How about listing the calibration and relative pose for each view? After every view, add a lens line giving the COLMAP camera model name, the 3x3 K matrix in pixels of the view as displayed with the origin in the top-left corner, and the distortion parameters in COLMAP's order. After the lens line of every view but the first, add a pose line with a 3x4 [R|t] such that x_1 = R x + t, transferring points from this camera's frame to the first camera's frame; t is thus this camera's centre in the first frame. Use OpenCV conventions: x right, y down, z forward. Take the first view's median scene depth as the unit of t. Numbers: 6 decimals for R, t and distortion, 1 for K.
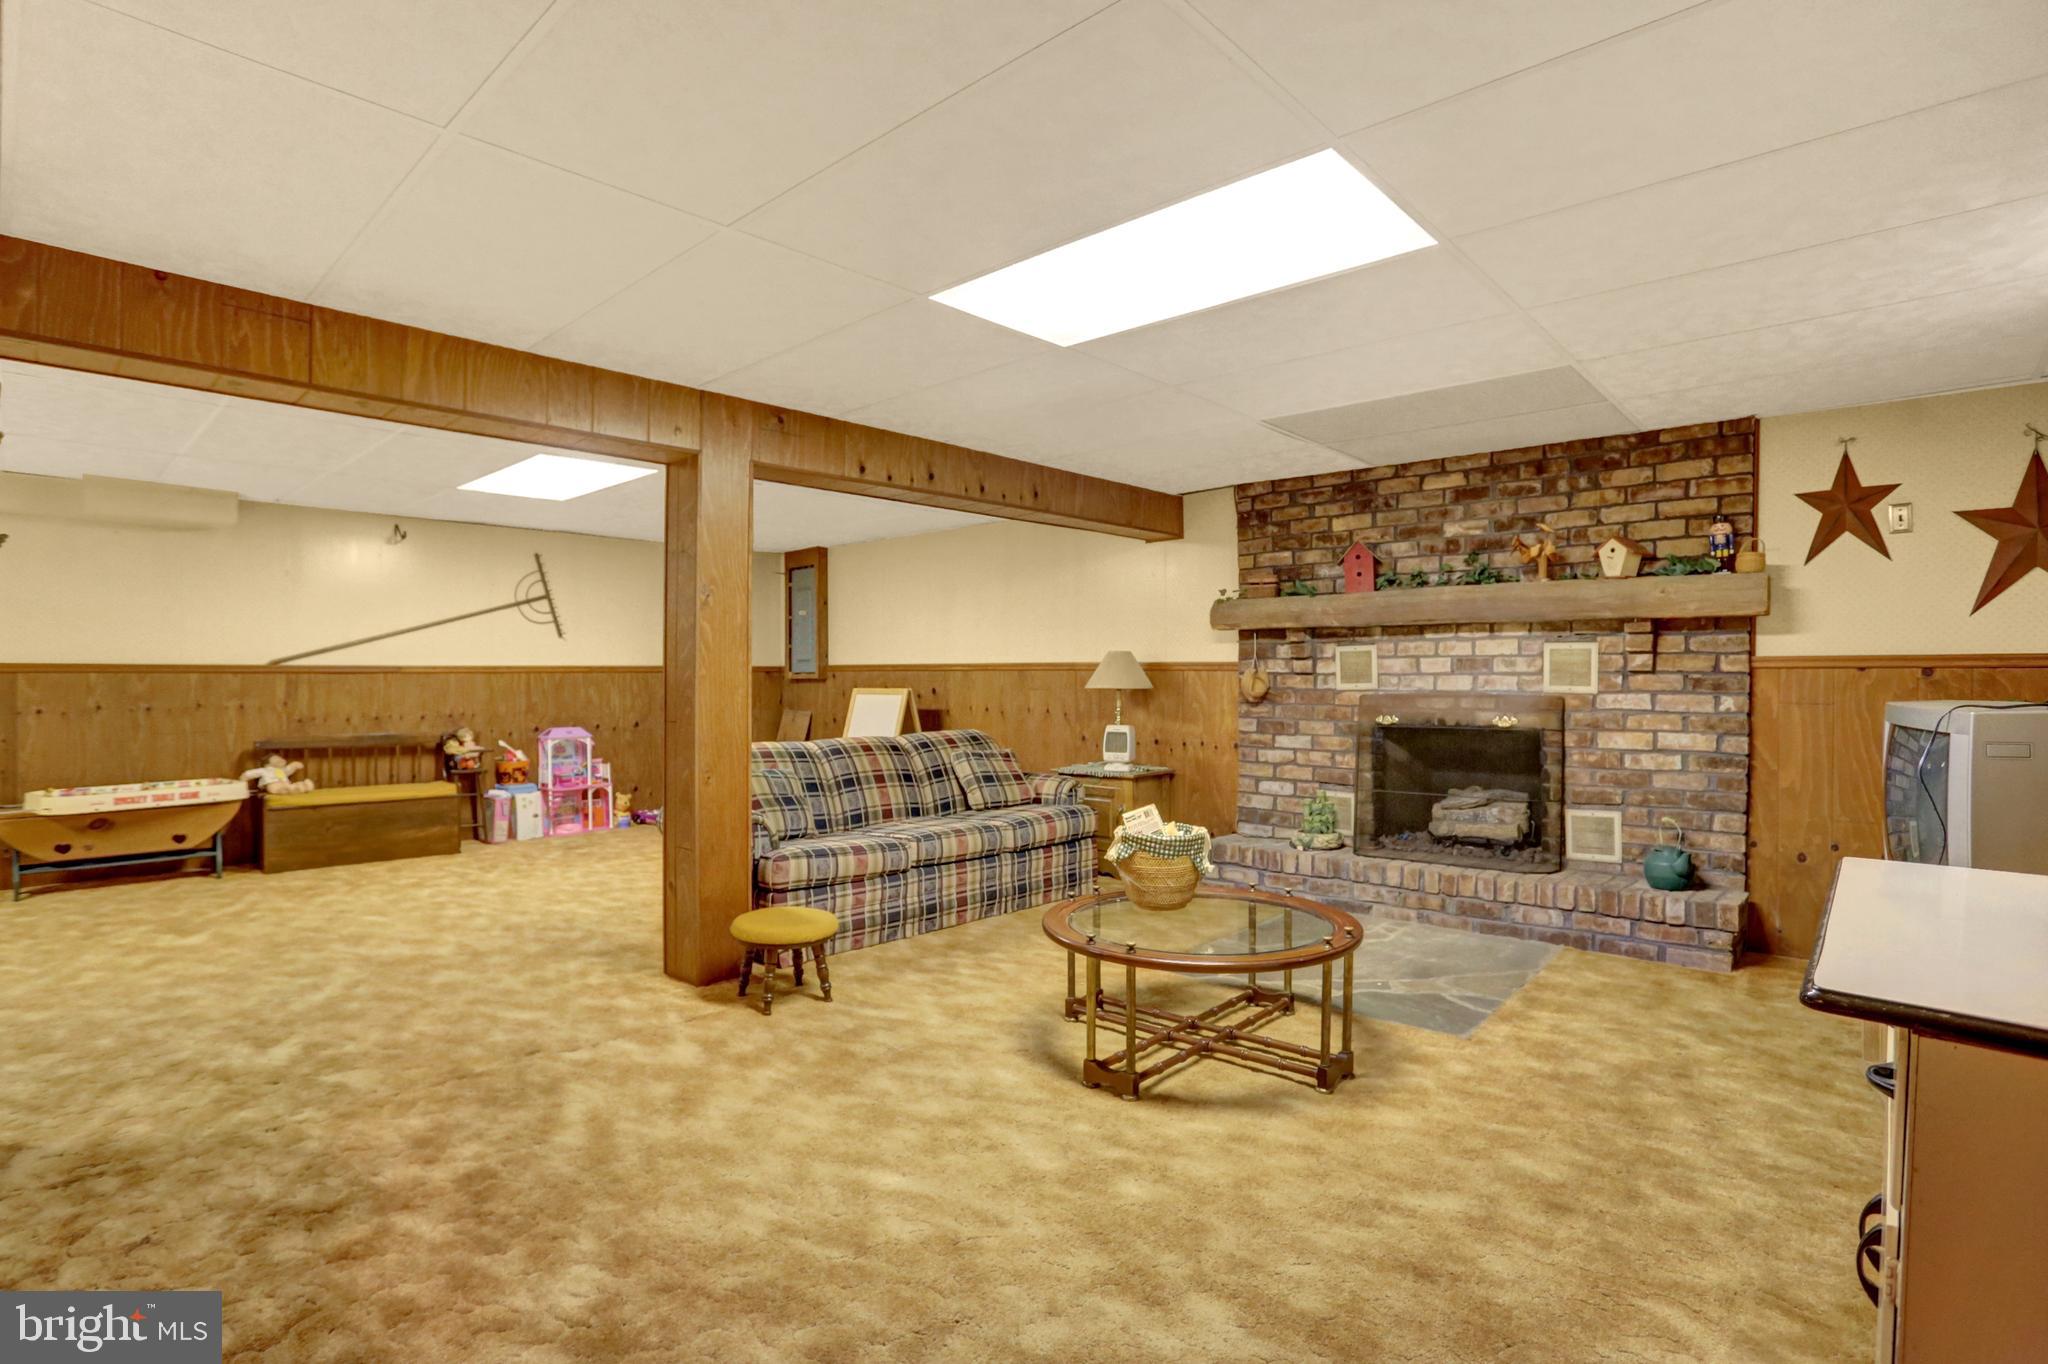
lens RADIAL K [[989.6, 0, 1029.4], [0, 989.6, 689.3], [0, 0, 1]] dist [-0.067012, 0.018710]
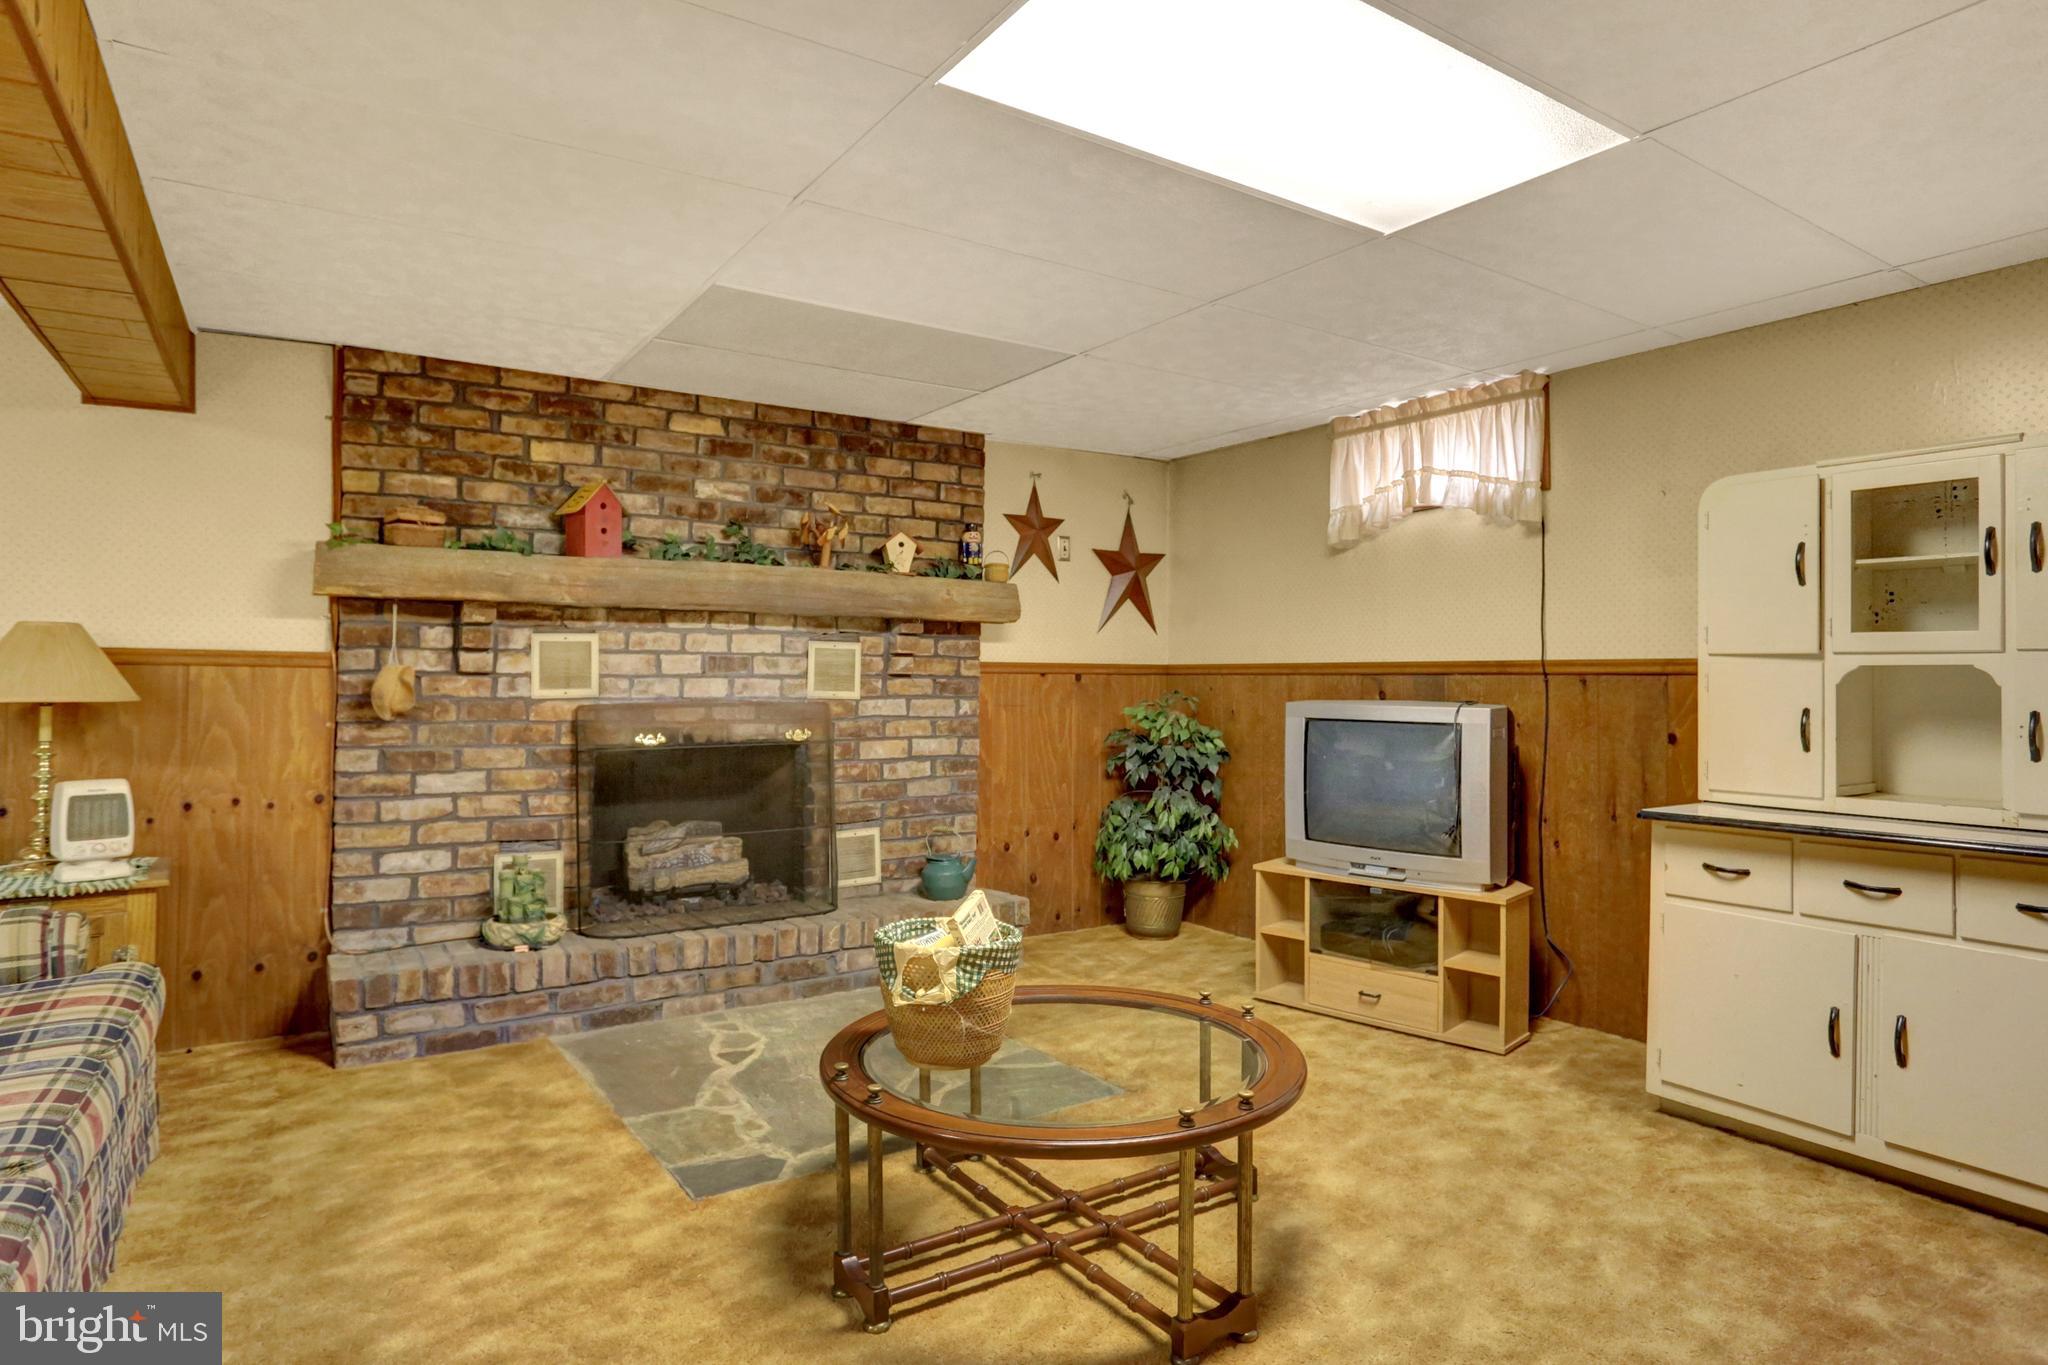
lens RADIAL K [[1151.4, 0, 996.8], [0, 1151.4, 658.9], [0, 0, 1]] dist [-0.051289, 0.006758]
pose [[0.263983, 0.020532, 0.964309, -0.400114], [0.007928, 0.999693, -0.023456, -0.006662], [-0.964495, 0.013837, 0.263740, 0.570113]]
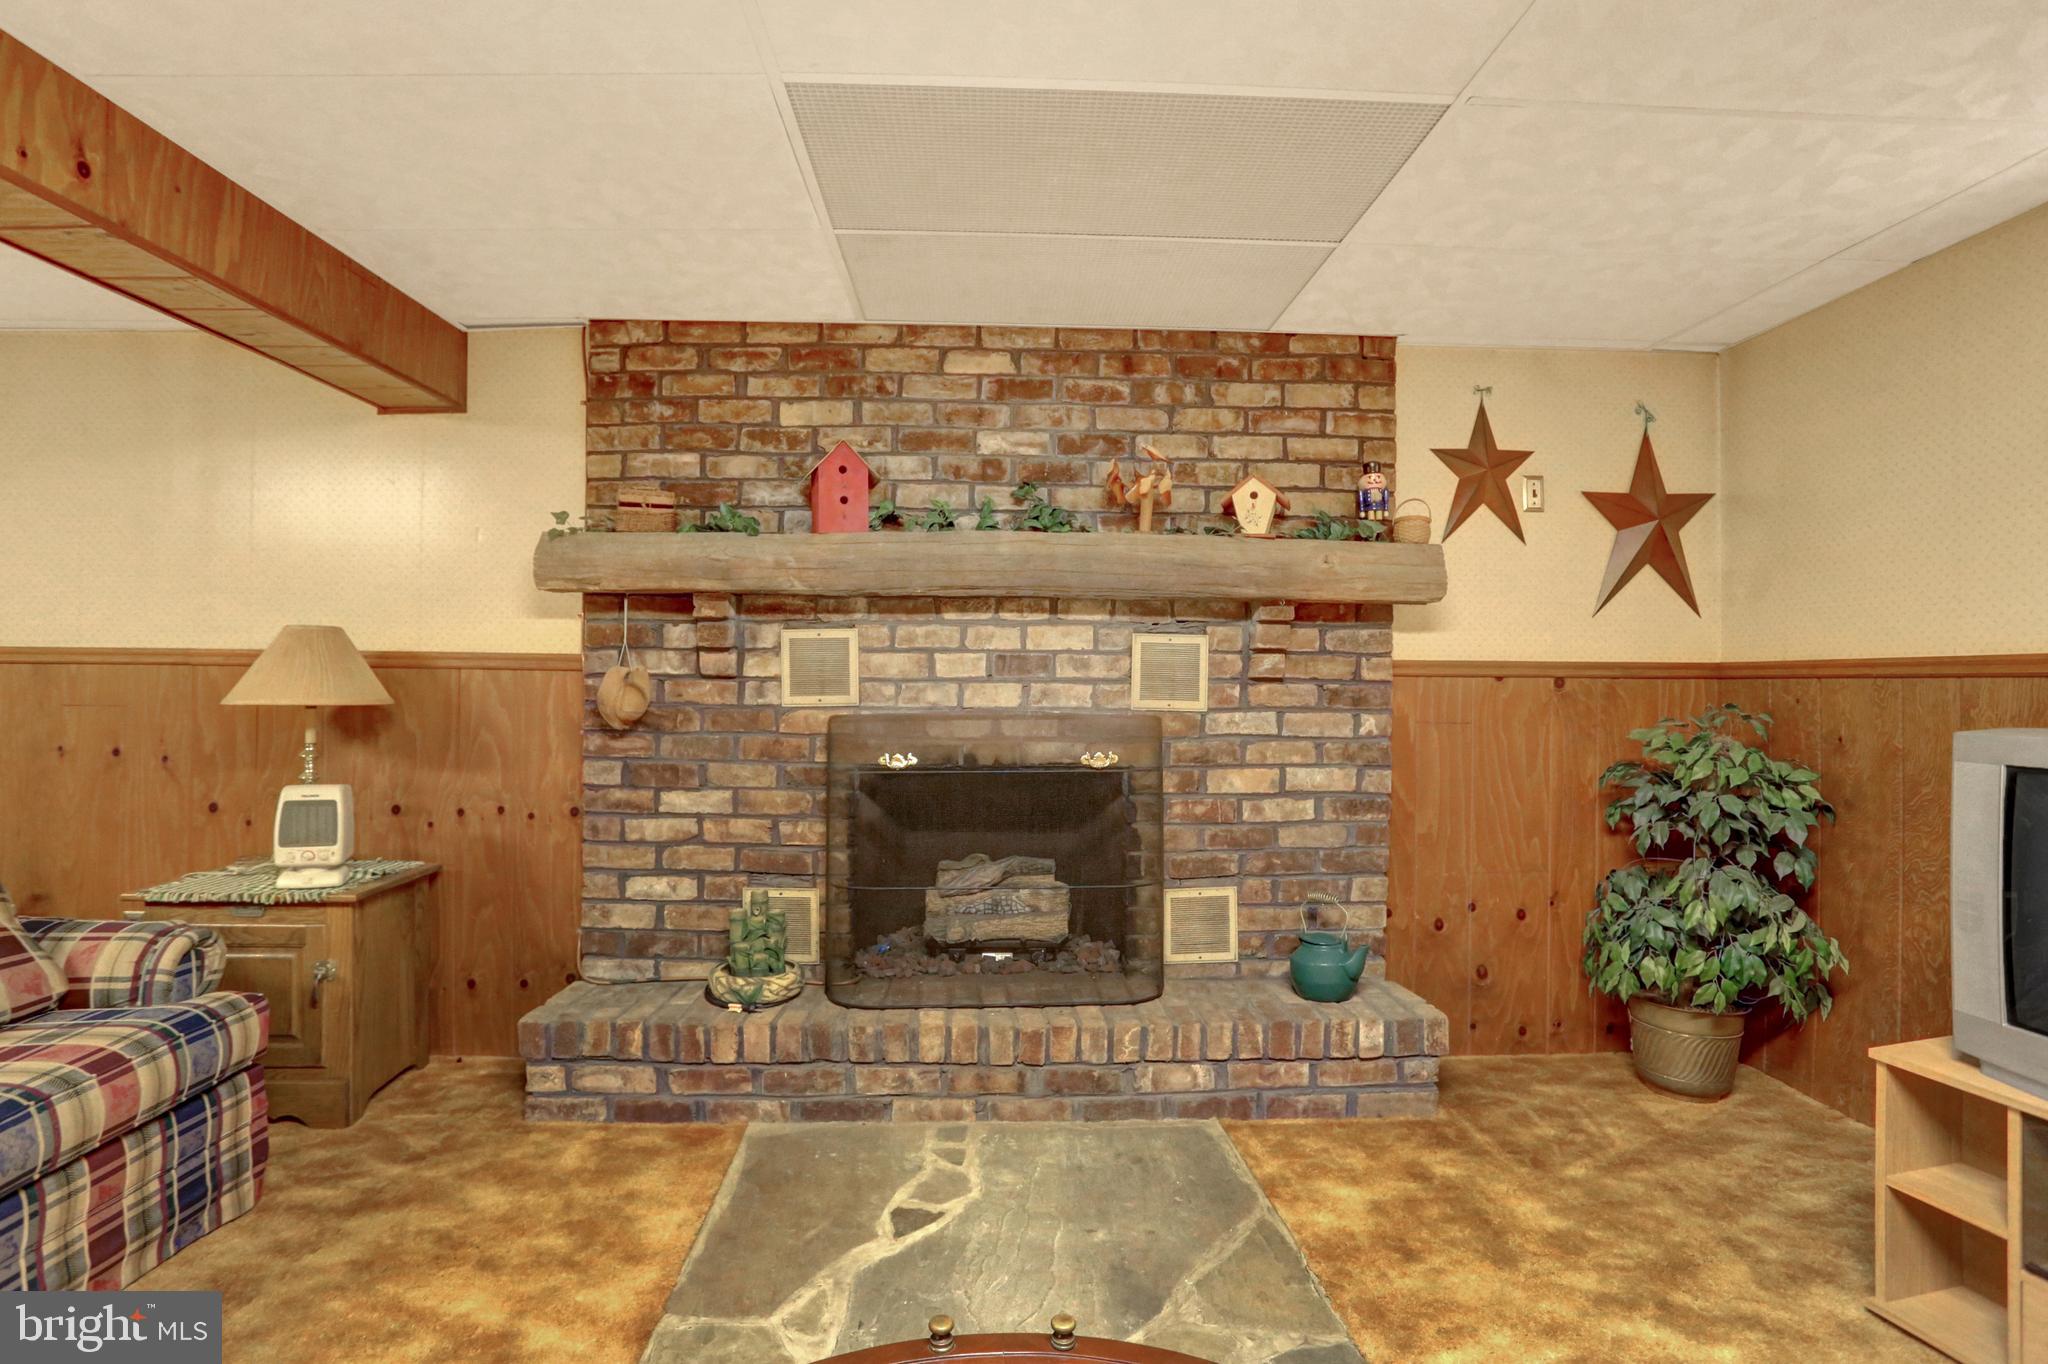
lens RADIAL K [[989.6, 0, 1015.3], [0, 989.6, 676.1], [0, 0, 1]] dist [-0.067012, 0.018710]
pose [[0.719279, 0.014222, 0.694576, 0.018934], [0.001442, 0.999758, -0.021965, -0.004990], [-0.694720, 0.016801, 0.719084, 0.579363]]
